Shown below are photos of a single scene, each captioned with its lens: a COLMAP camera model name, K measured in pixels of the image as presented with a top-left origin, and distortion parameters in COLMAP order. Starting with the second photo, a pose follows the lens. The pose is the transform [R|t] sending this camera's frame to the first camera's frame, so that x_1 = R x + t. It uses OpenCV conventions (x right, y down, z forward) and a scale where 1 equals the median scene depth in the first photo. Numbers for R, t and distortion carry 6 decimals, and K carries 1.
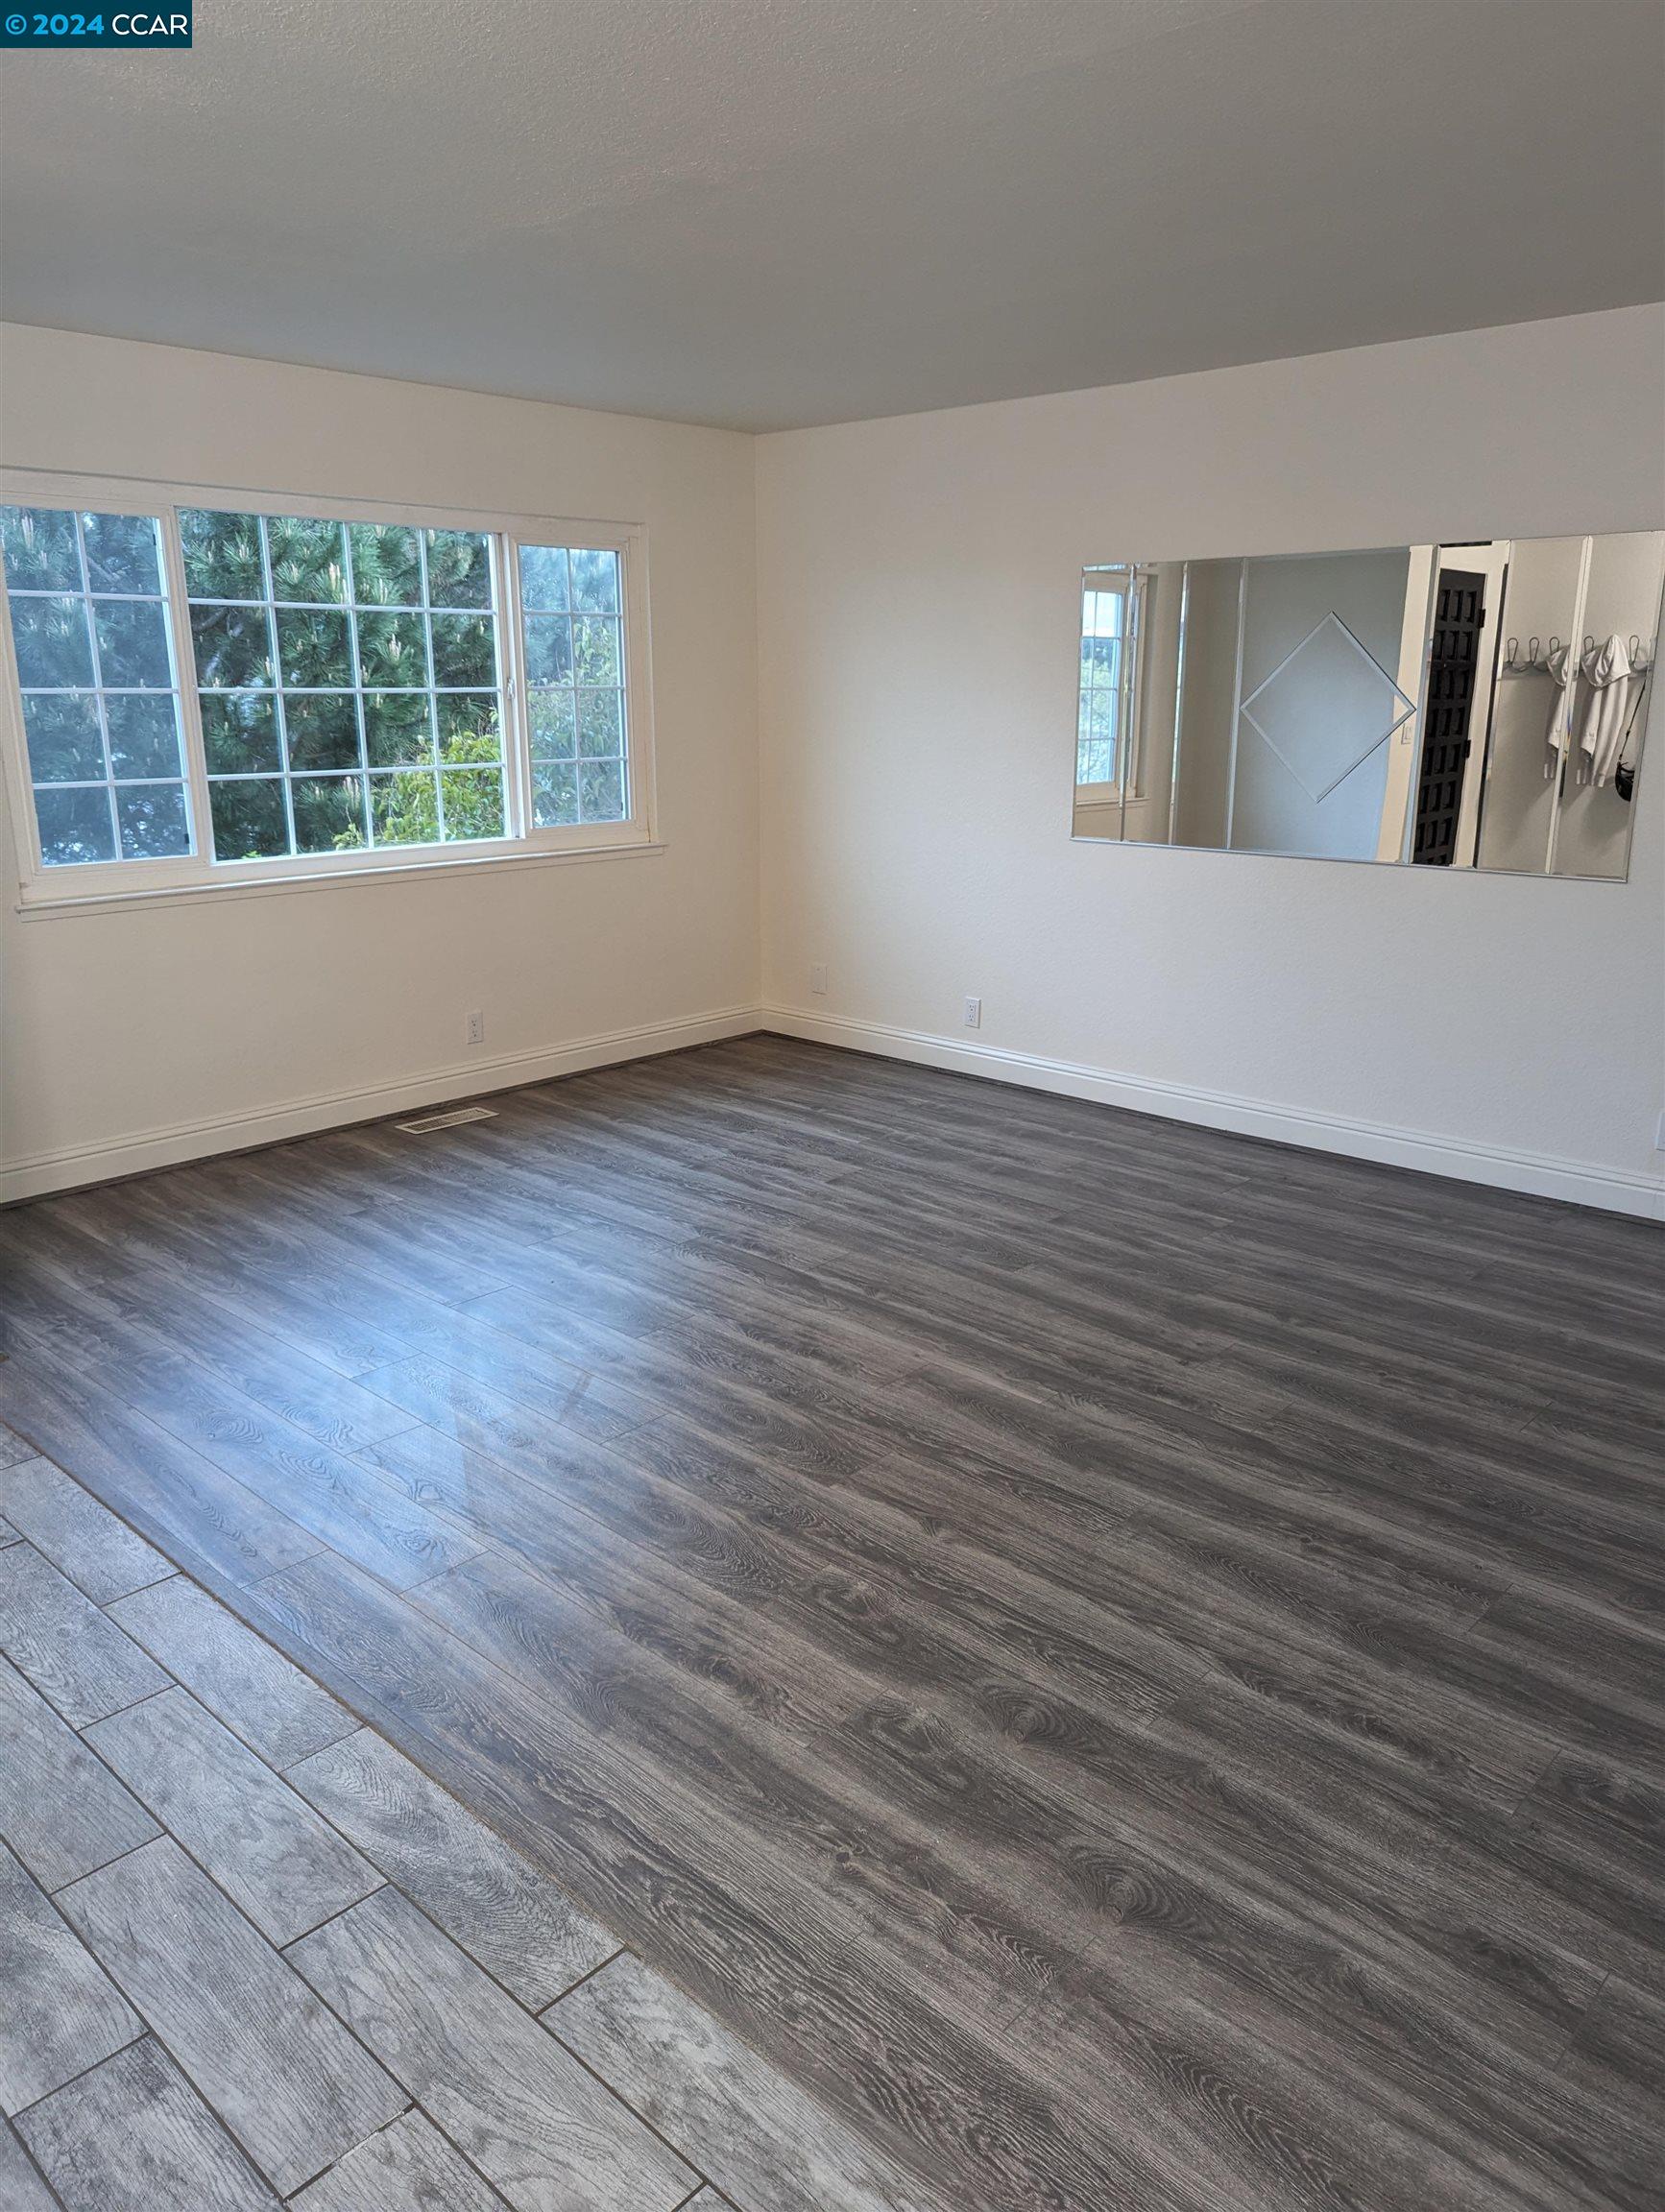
lens RADIAL K [[1538.9, 0, 787.0], [0, 1538.9, 1085.0], [0, 0, 1]] dist [0.049967, -0.043823]
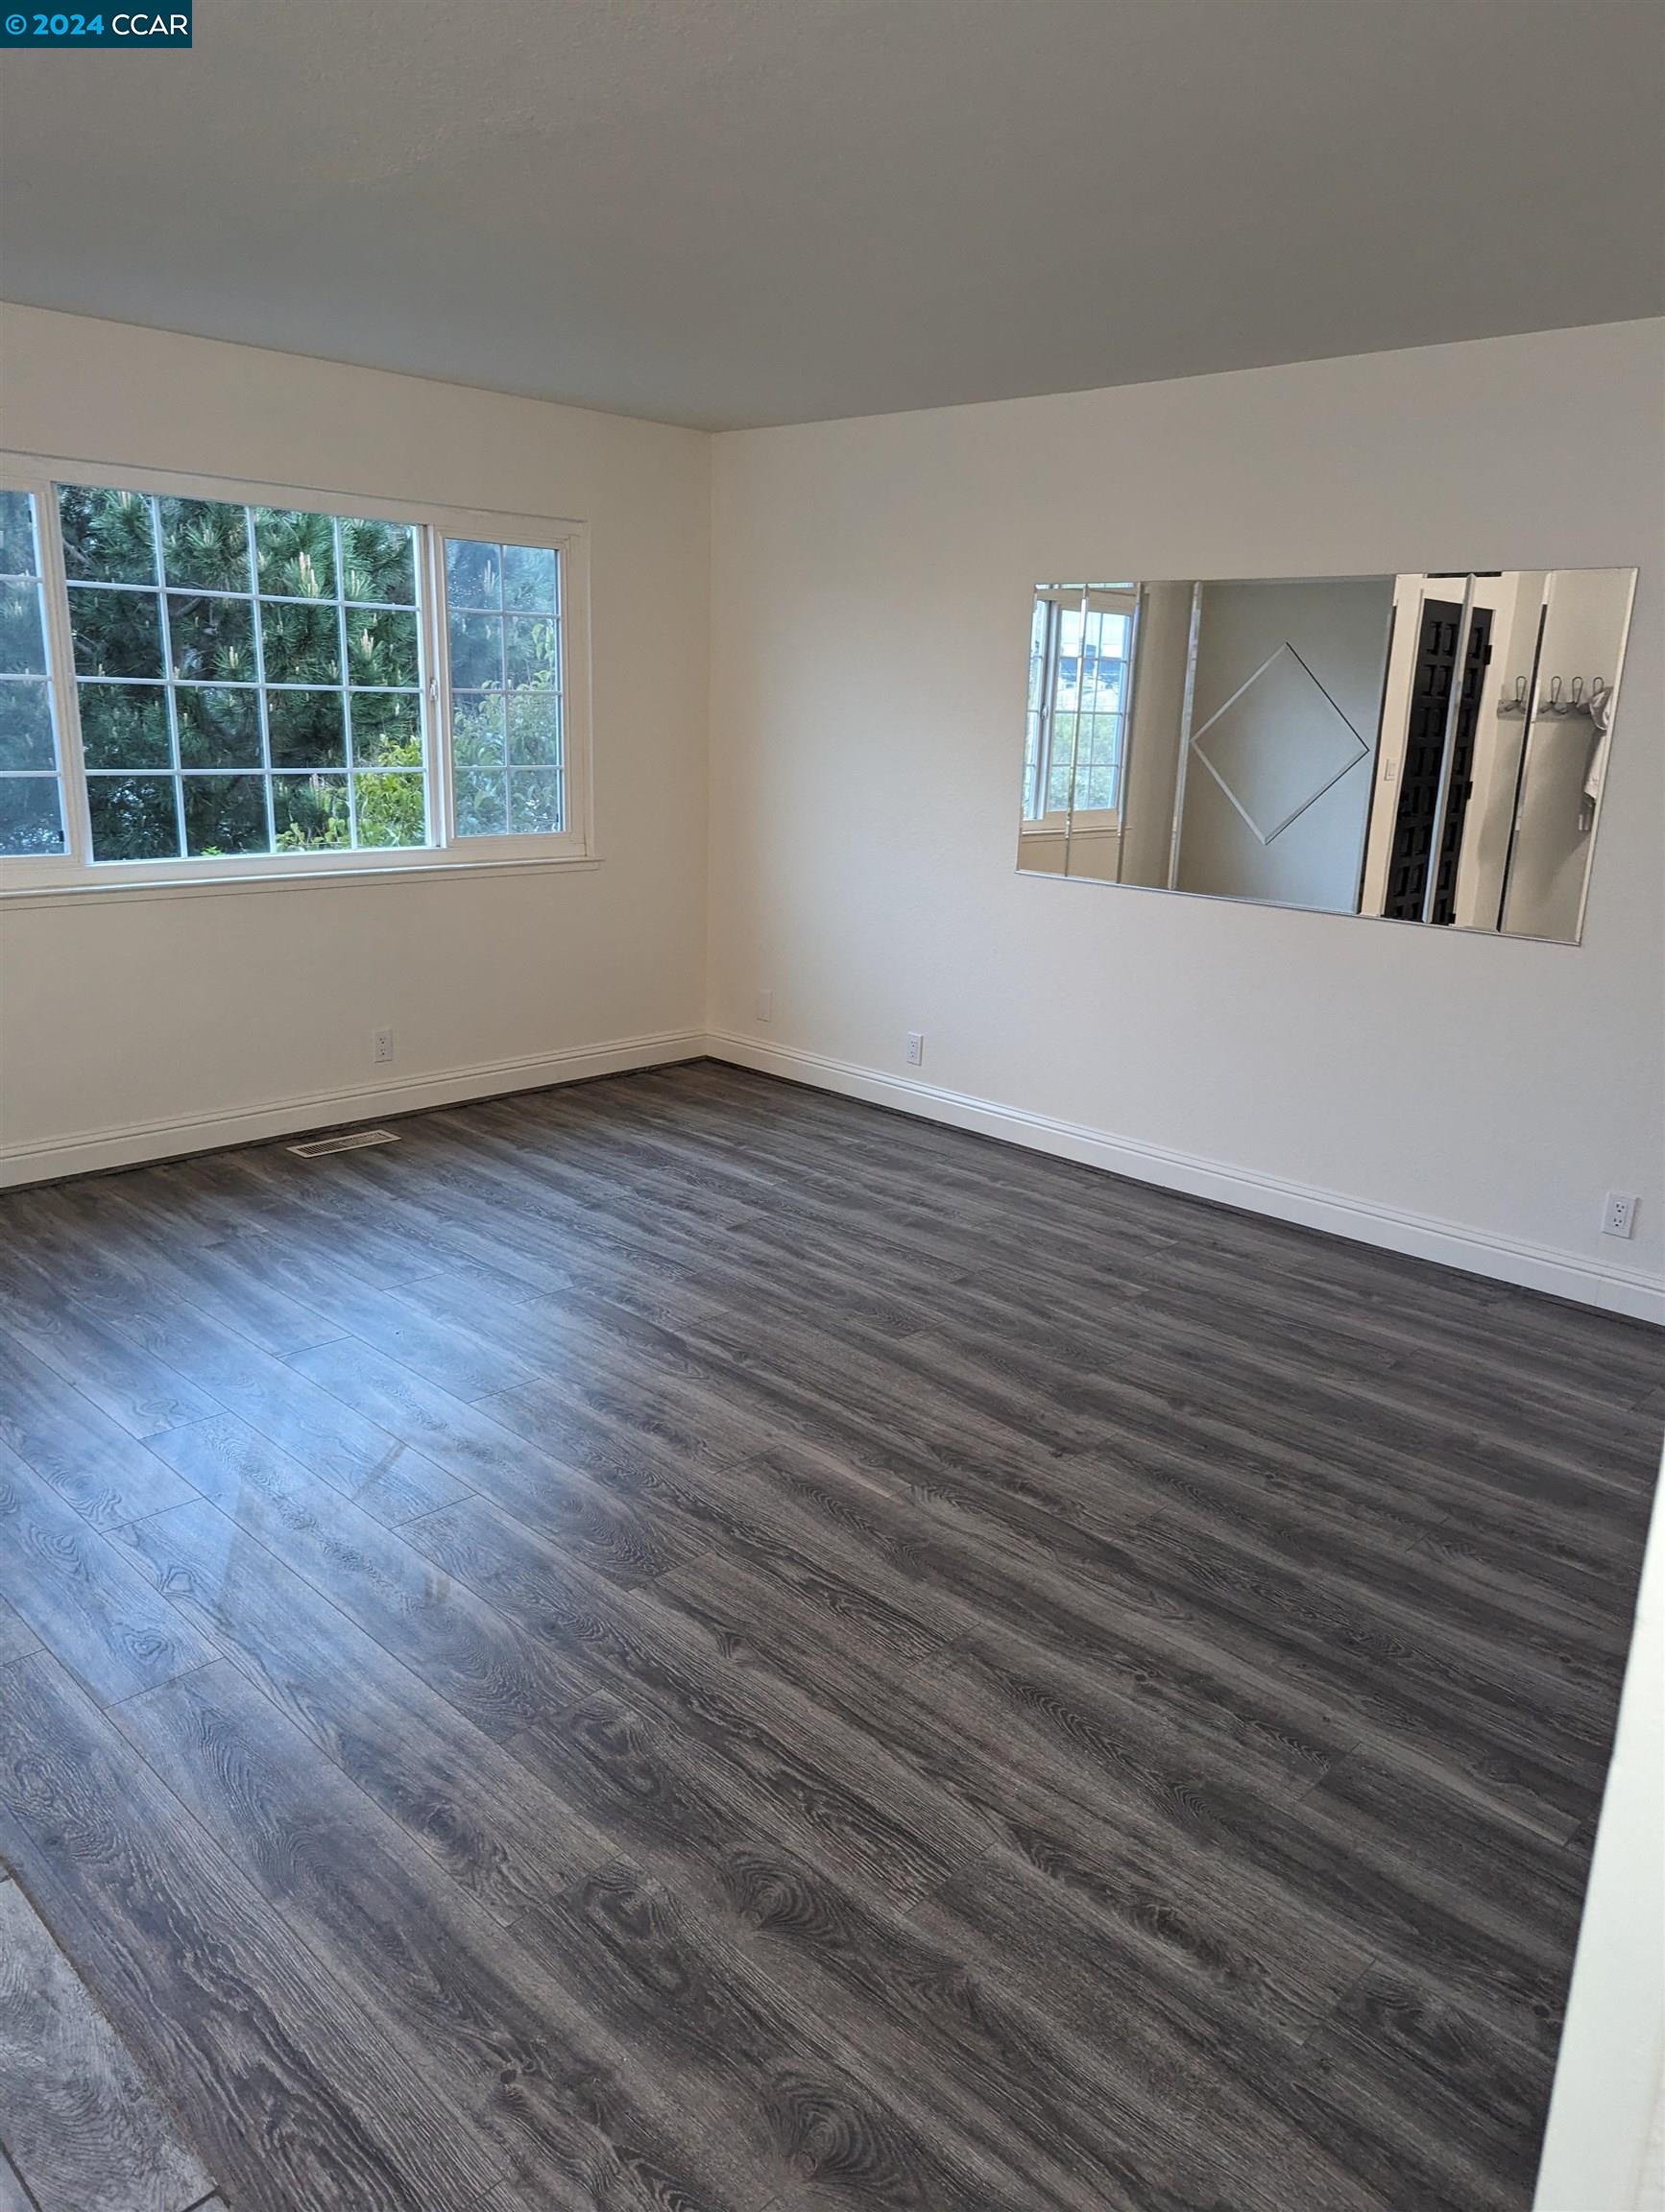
lens RADIAL K [[1538.9, 0, 819.9], [0, 1538.9, 1090.7], [0, 0, 1]] dist [0.049967, -0.043823]
pose [[0.999260, 0.038405, -0.002074, 0.122971], [-0.038410, 0.999259, -0.002322, -0.031577], [0.001983, 0.002400, 0.999995, 0.093583]]
